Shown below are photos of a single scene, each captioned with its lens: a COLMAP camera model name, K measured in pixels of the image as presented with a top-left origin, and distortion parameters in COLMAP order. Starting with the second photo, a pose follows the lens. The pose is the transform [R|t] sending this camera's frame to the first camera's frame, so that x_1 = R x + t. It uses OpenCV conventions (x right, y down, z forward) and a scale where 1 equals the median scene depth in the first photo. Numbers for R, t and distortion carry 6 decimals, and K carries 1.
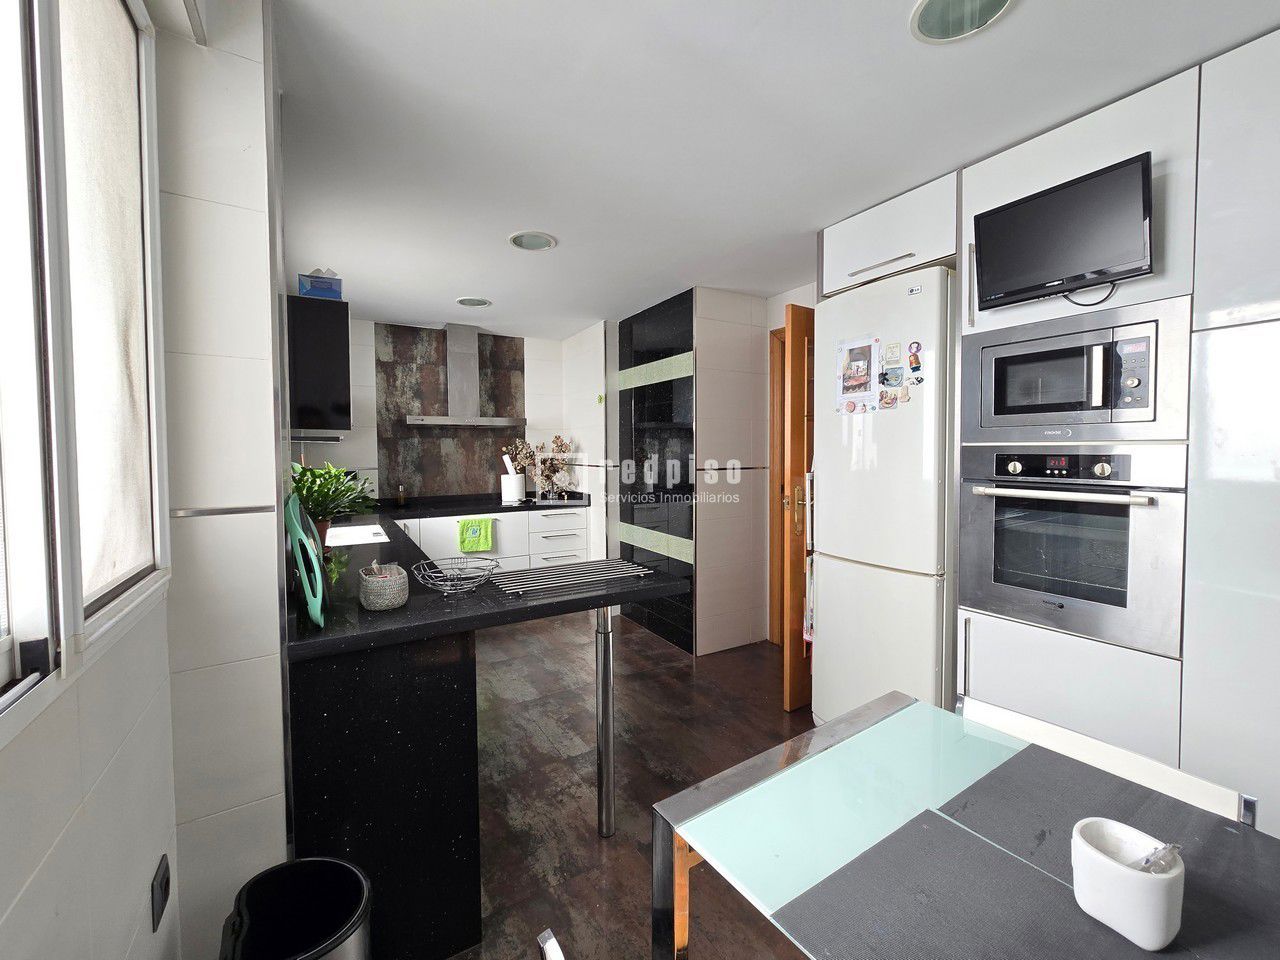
lens RADIAL K [[525.6, 0, 638.4], [0, 525.6, 469.4], [0, 0, 1]] dist [-0.005641, 0.003629]
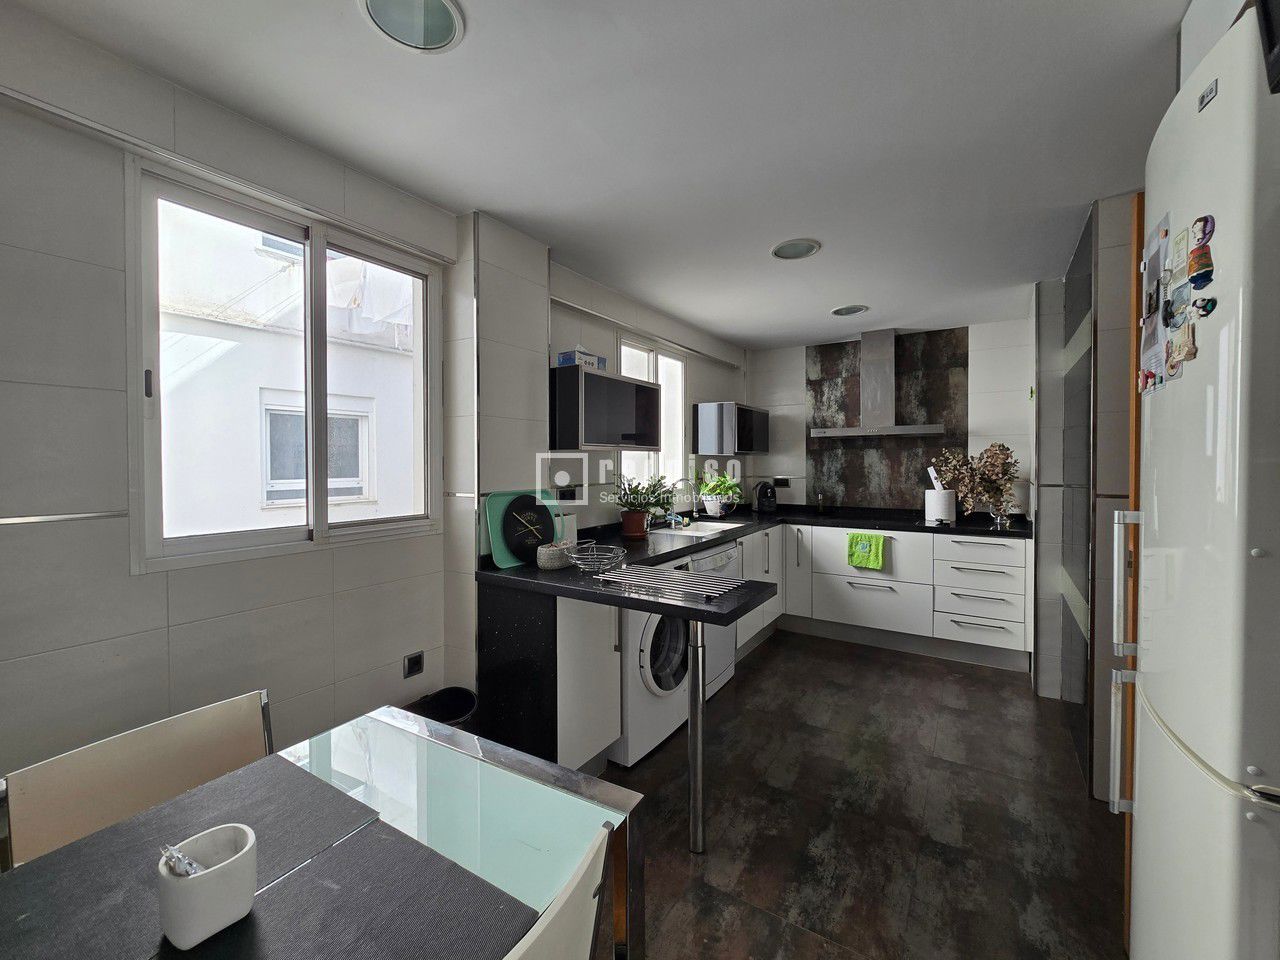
lens RADIAL K [[525.6, 0, 638.4], [0, 525.6, 469.4], [0, 0, 1]] dist [-0.005641, 0.003629]
pose [[0.436601, 0.018229, -0.899470, 0.339783], [-0.032853, 0.999451, 0.004309, -0.011882], [0.899055, 0.027669, 0.436960, 0.193982]]
